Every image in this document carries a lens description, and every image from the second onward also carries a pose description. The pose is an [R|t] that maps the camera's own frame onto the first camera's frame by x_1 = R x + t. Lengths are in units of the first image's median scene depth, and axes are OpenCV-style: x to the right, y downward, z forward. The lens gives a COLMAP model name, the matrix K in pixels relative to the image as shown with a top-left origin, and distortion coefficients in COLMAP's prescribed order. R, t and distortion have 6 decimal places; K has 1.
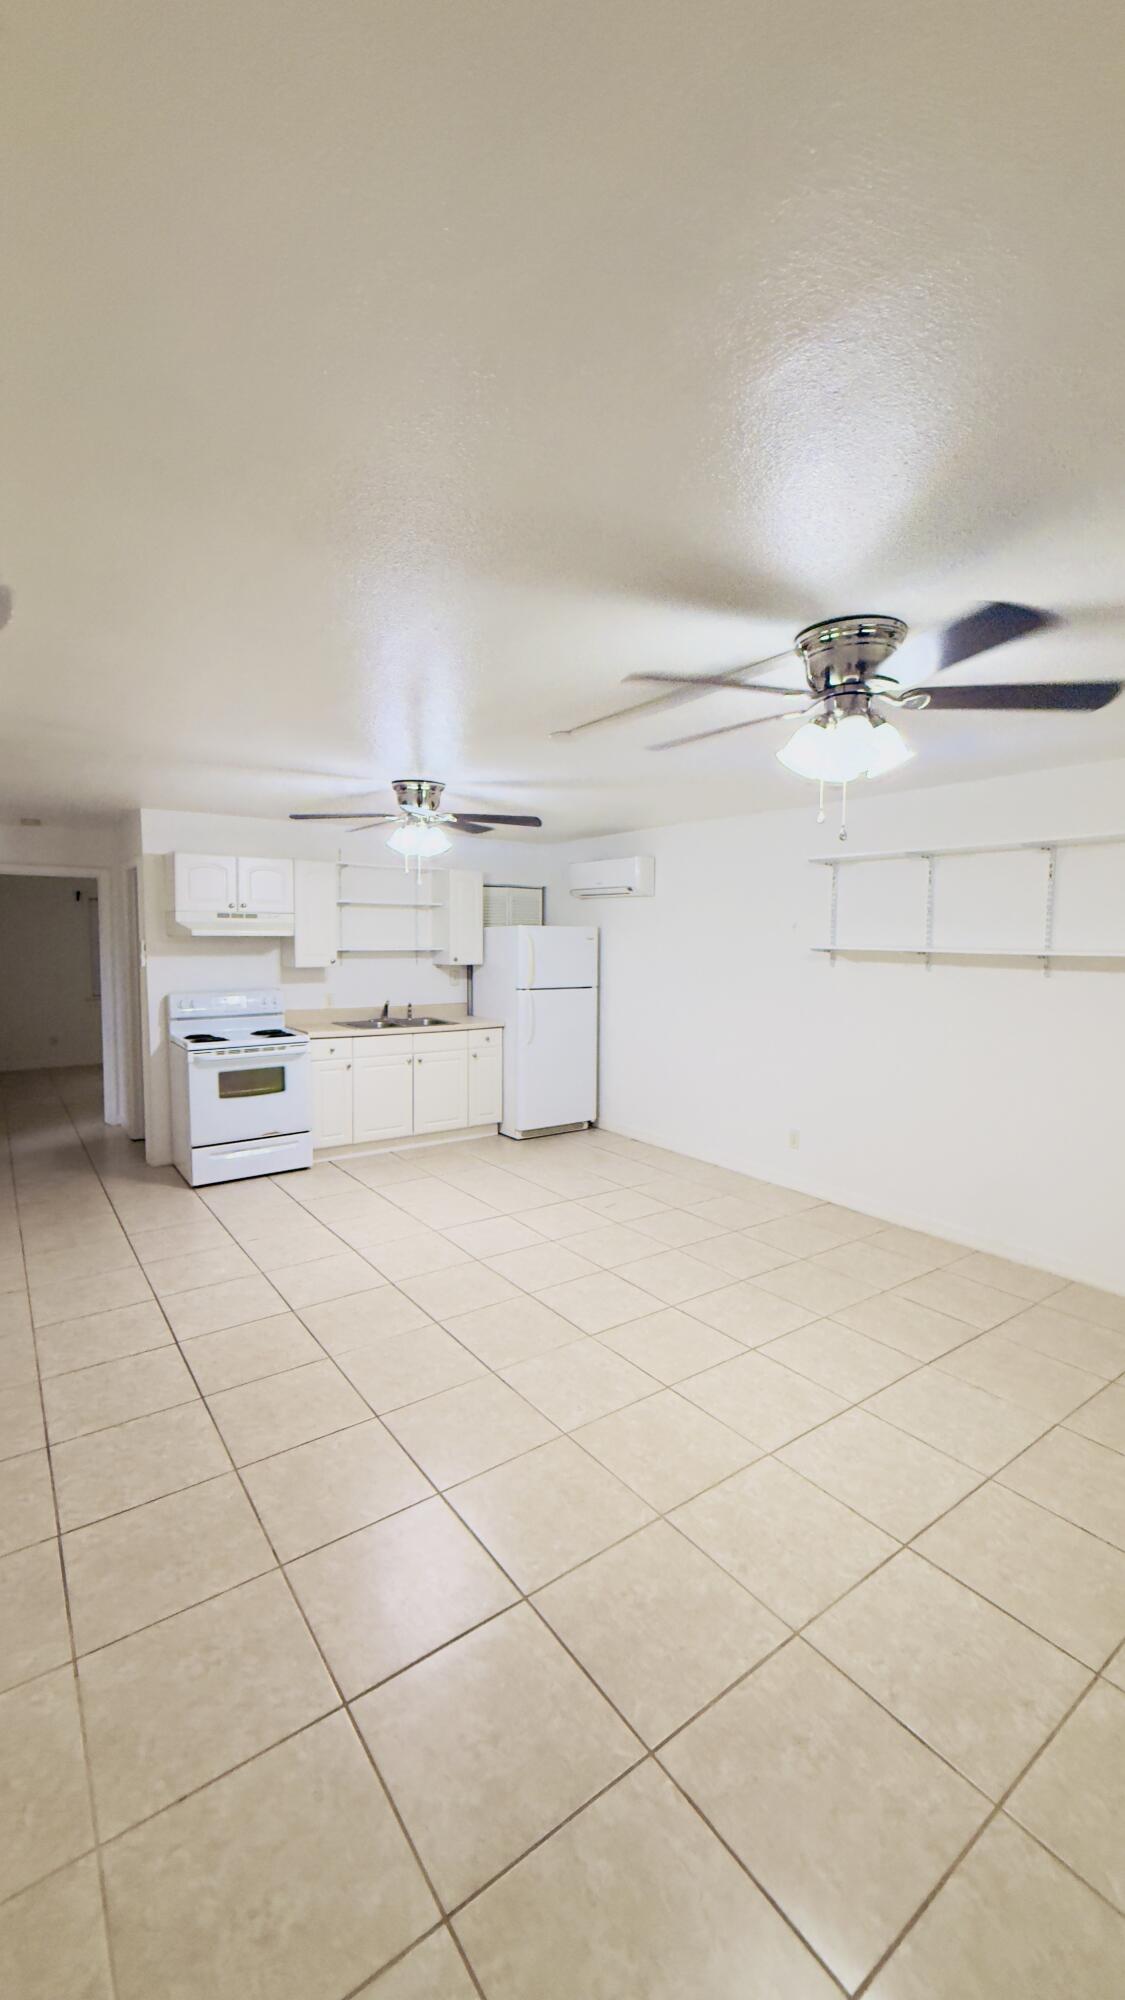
lens RADIAL K [[791.5, 0, 557.9], [0, 791.5, 987.1], [0, 0, 1]] dist [0.001482, 0.000094]
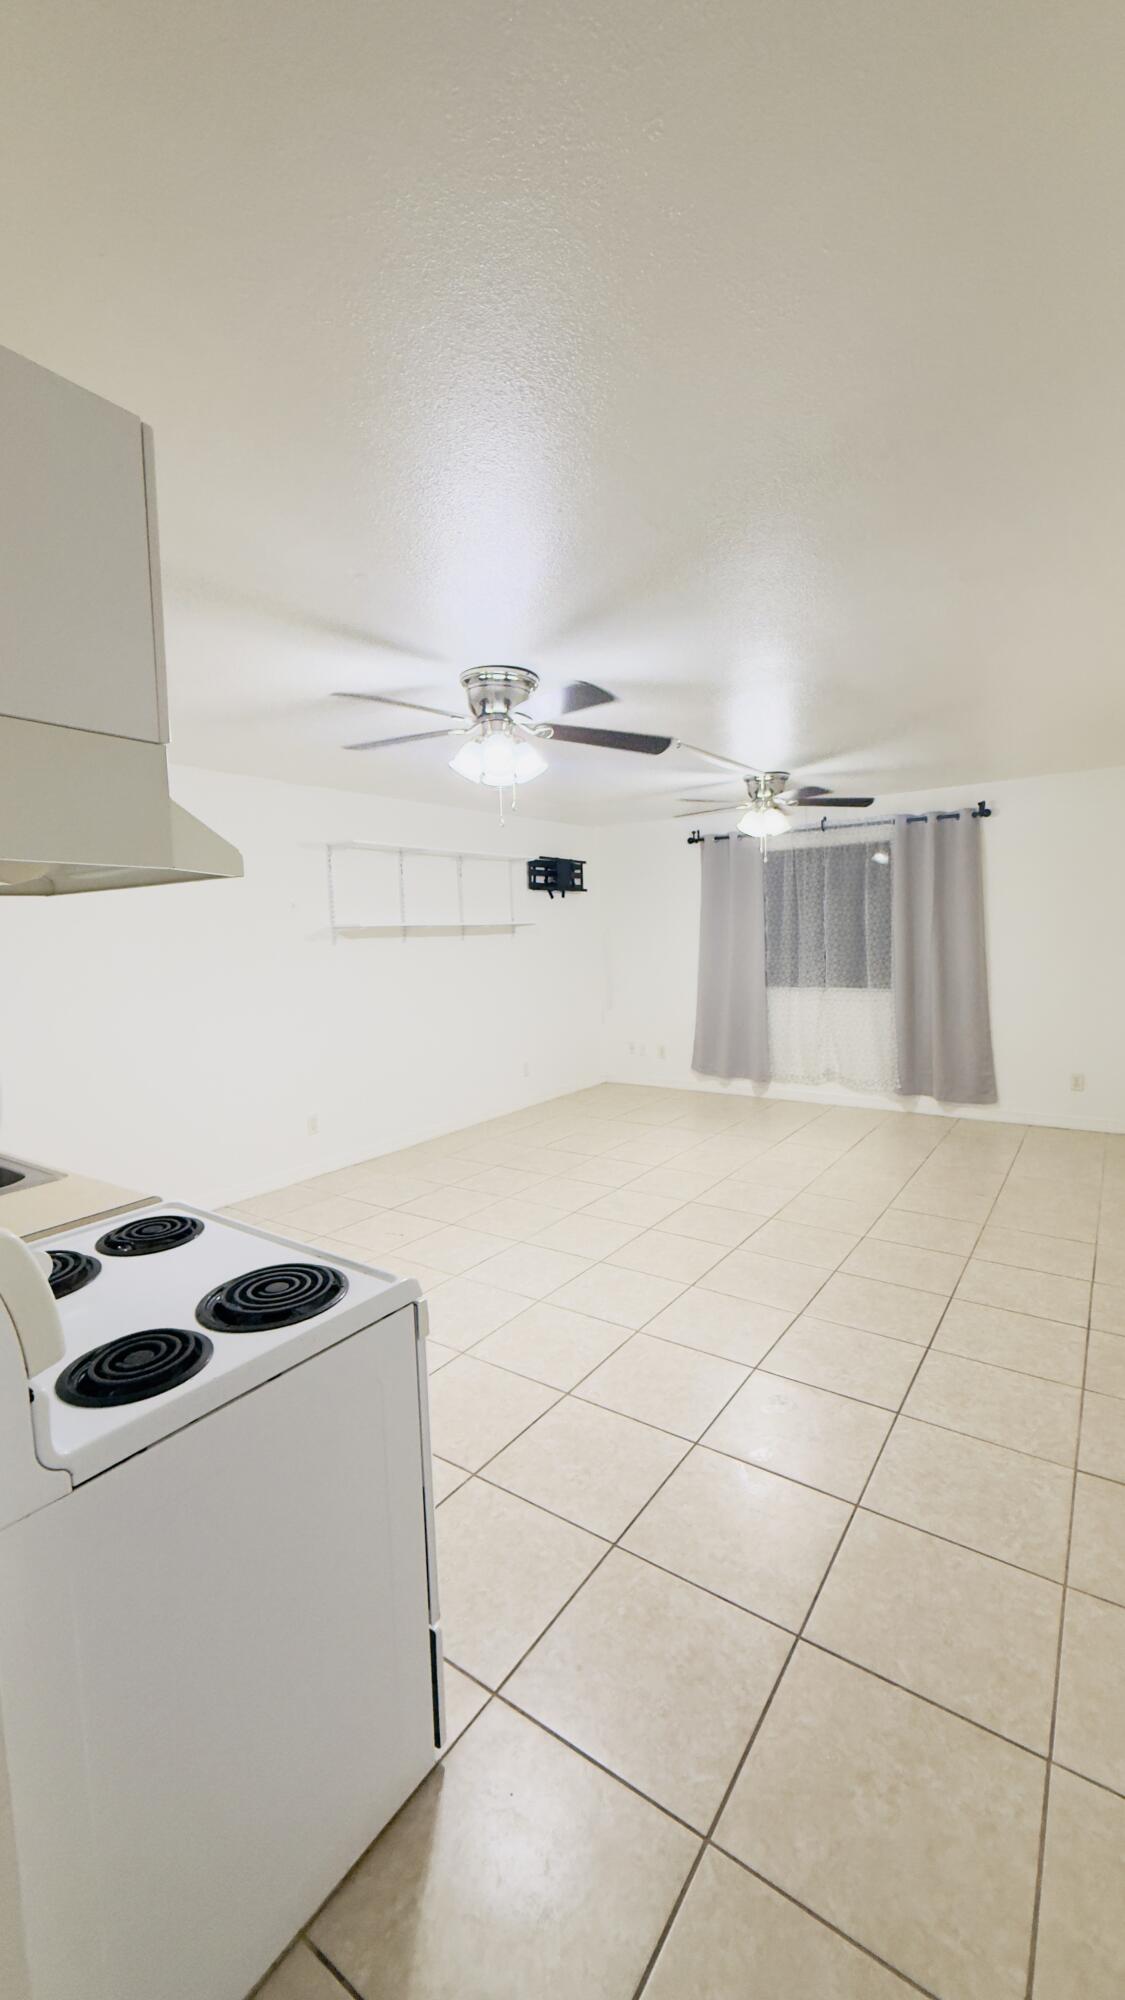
lens RADIAL K [[791.5, 0, 561.1], [0, 791.5, 1007.4], [0, 0, 1]] dist [0.001482, 0.000094]
pose [[-0.318142, -0.098997, 0.942860, -0.978067], [0.090755, 0.986785, 0.134232, -0.074885], [-0.943689, 0.128274, -0.304954, 1.368723]]
